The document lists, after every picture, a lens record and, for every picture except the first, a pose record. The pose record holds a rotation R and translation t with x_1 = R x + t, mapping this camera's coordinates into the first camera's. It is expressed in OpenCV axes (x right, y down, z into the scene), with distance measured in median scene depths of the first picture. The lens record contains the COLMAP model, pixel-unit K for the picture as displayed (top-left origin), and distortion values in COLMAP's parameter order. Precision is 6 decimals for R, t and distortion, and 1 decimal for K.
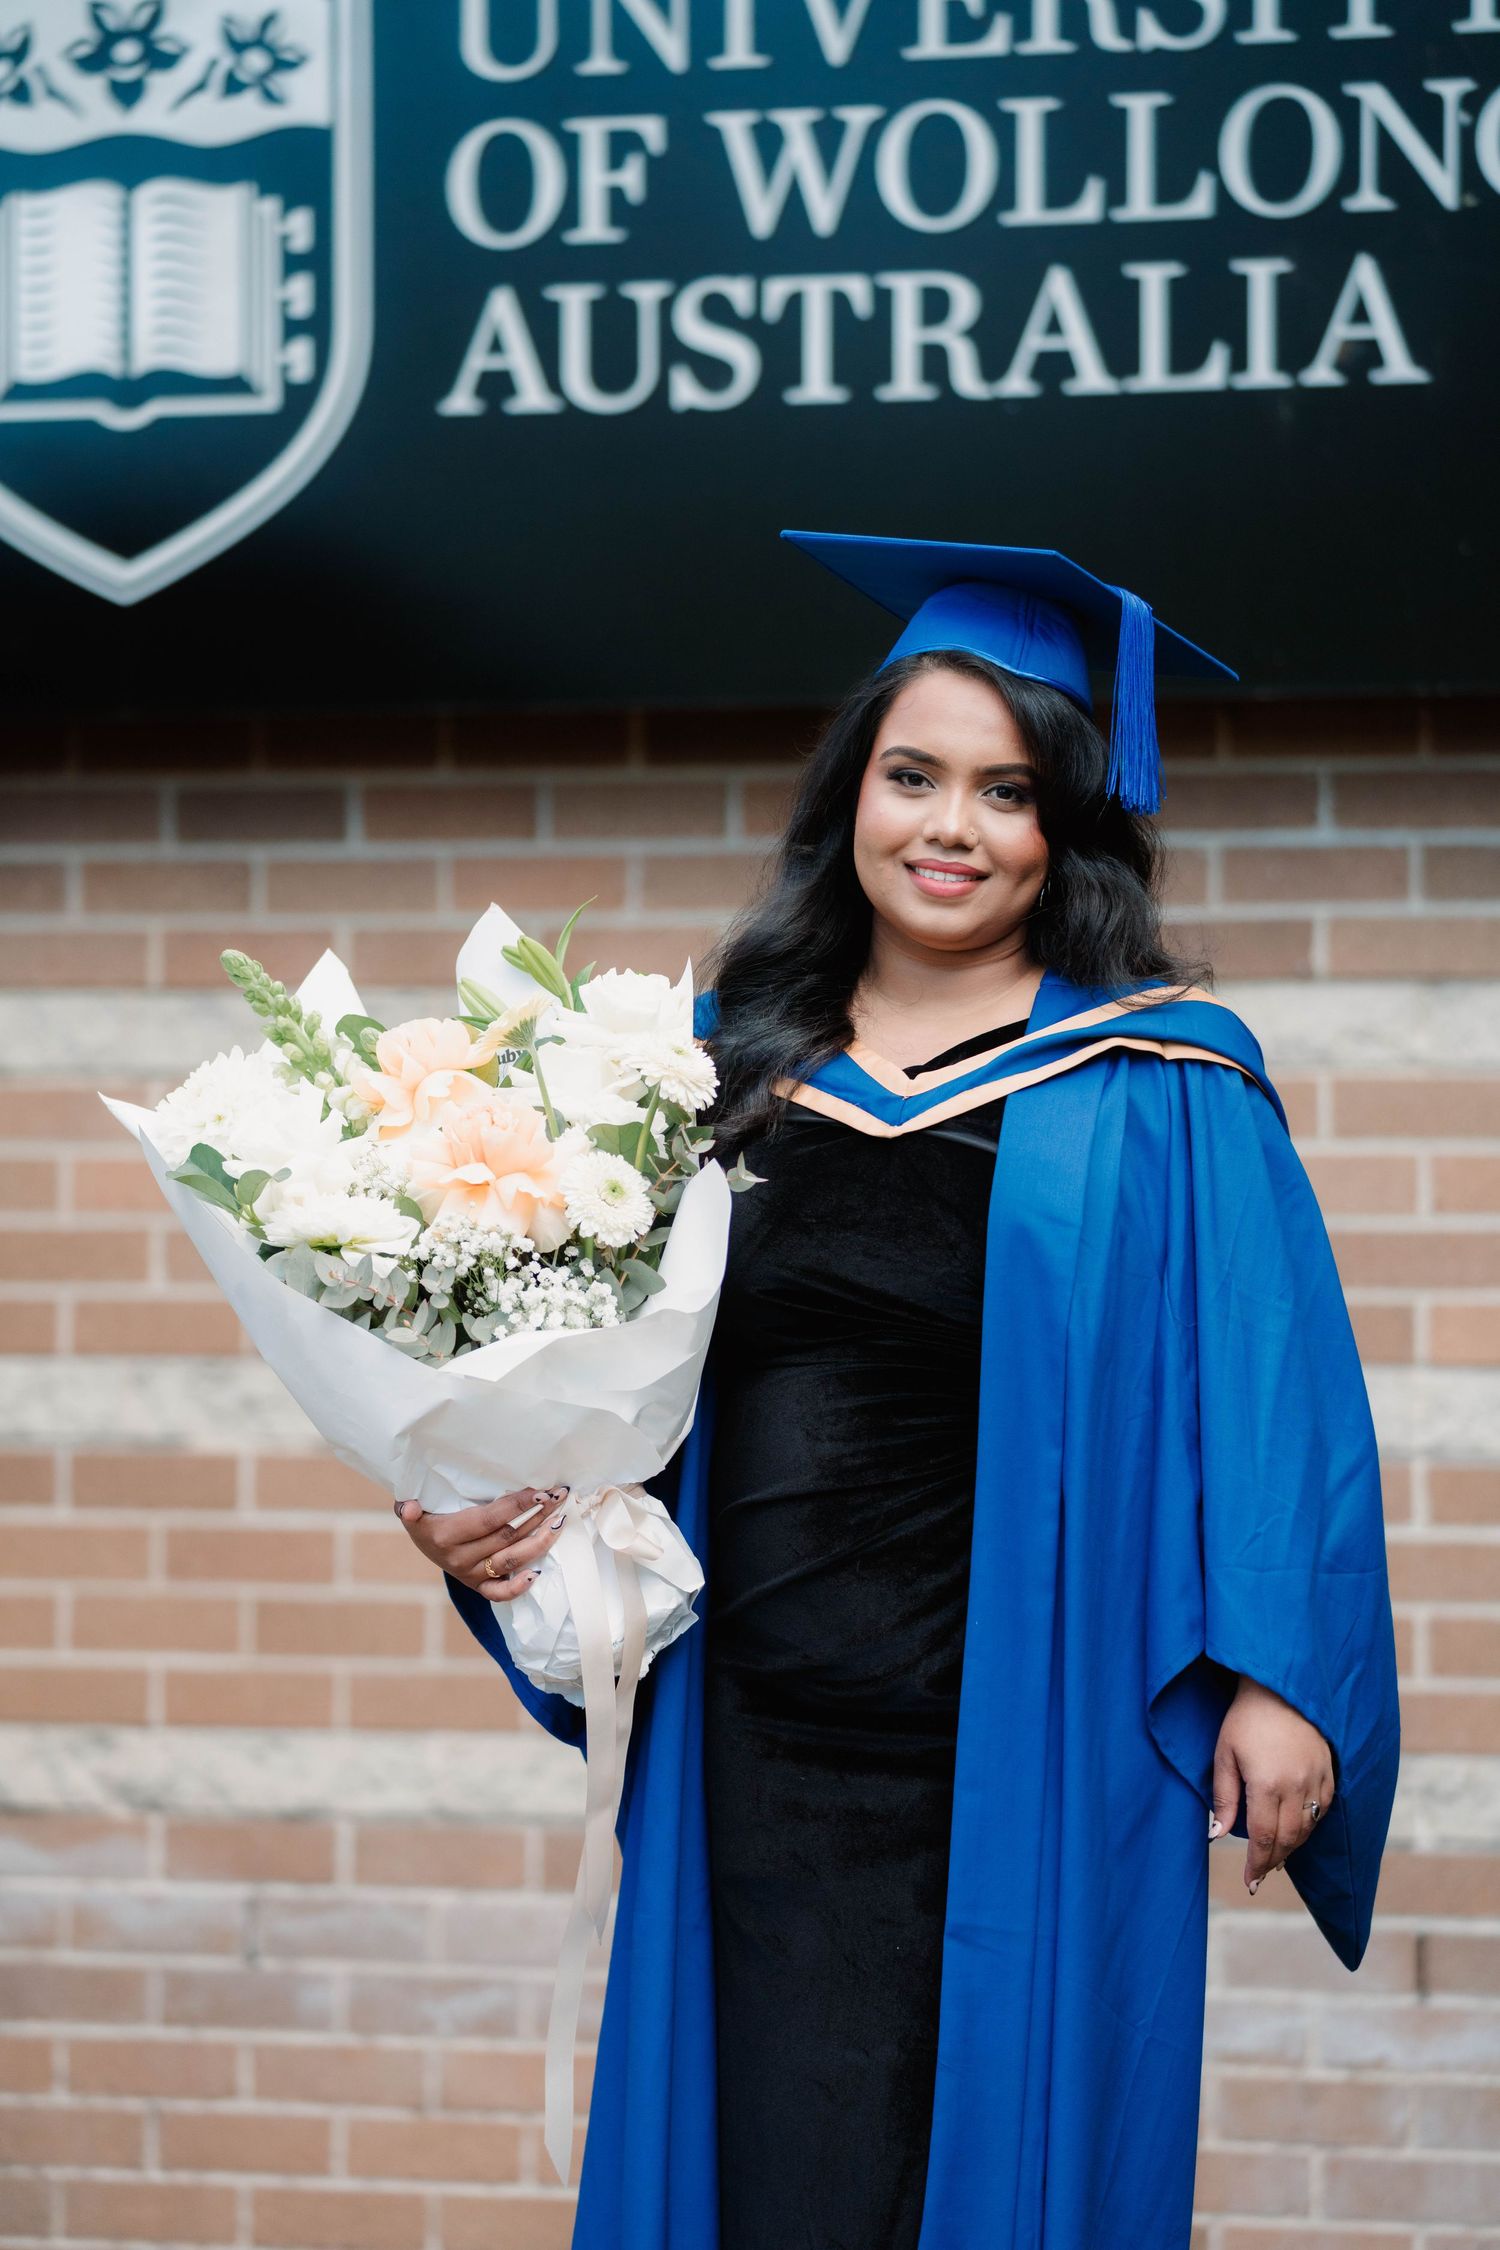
lens RADIAL K [[7257.4, 0, 816.8], [0, 7257.4, 1010.8], [0, 0, 1]] dist [0.098029, 0.000000]
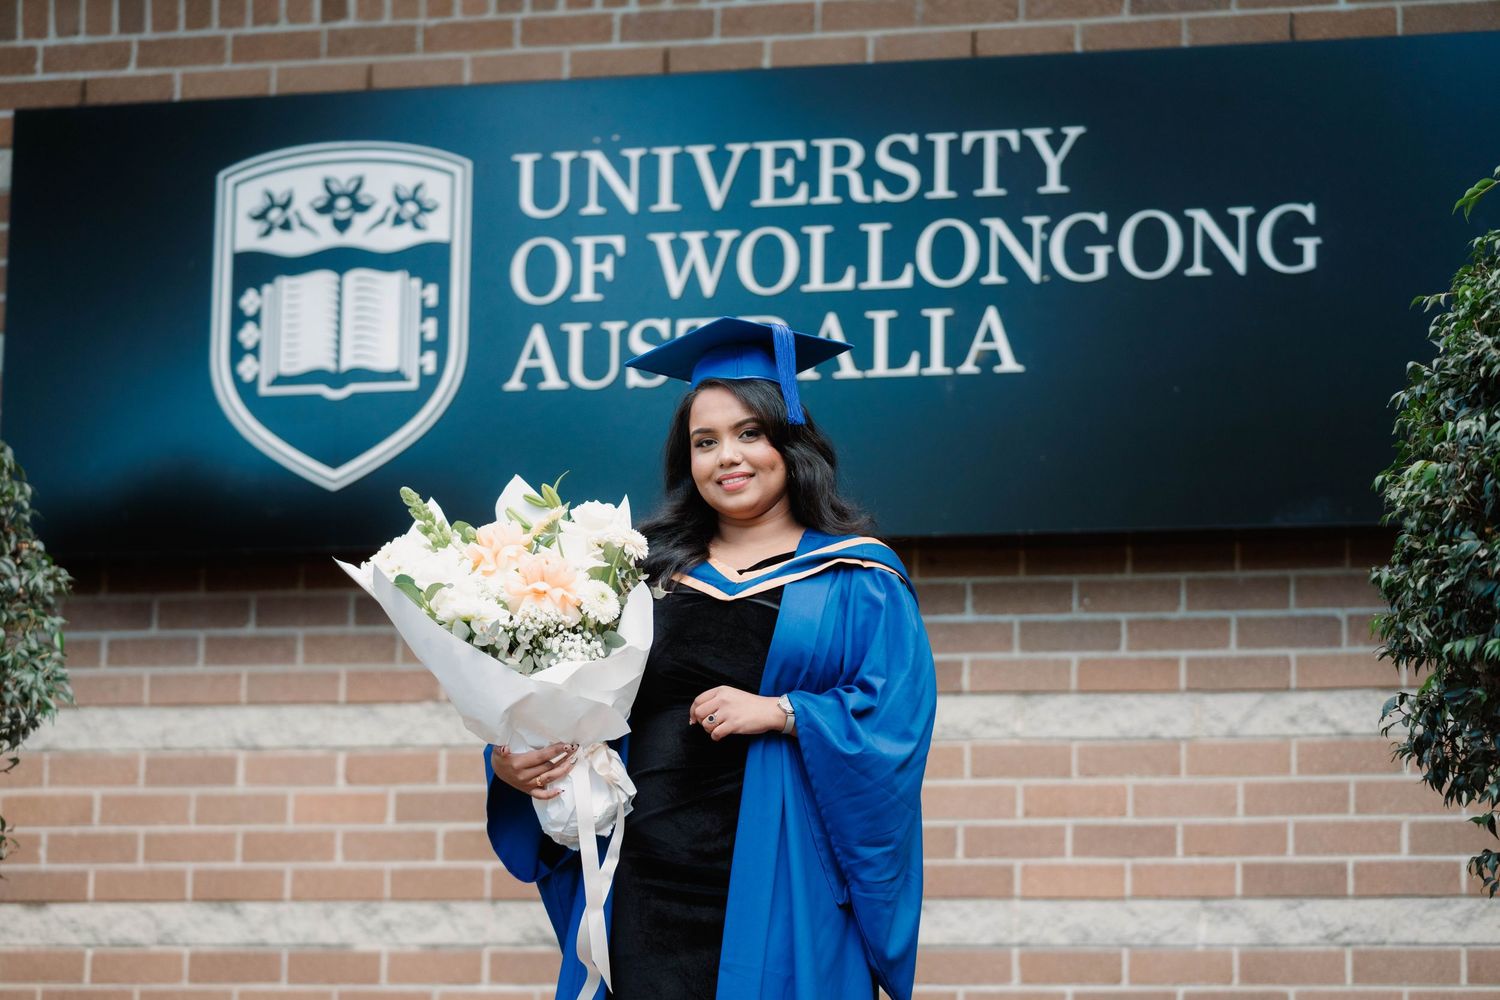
lens RADIAL K [[4583.6, 0, 722.2], [0, 4583.6, 488.7], [0, 0, 1]] dist [-0.031667, 0.000000]
pose [[0.999820, 0.017822, 0.006469, -0.002202], [-0.016789, 0.990752, -0.134643, 0.104066], [-0.008808, 0.134510, 0.990873, -0.181015]]
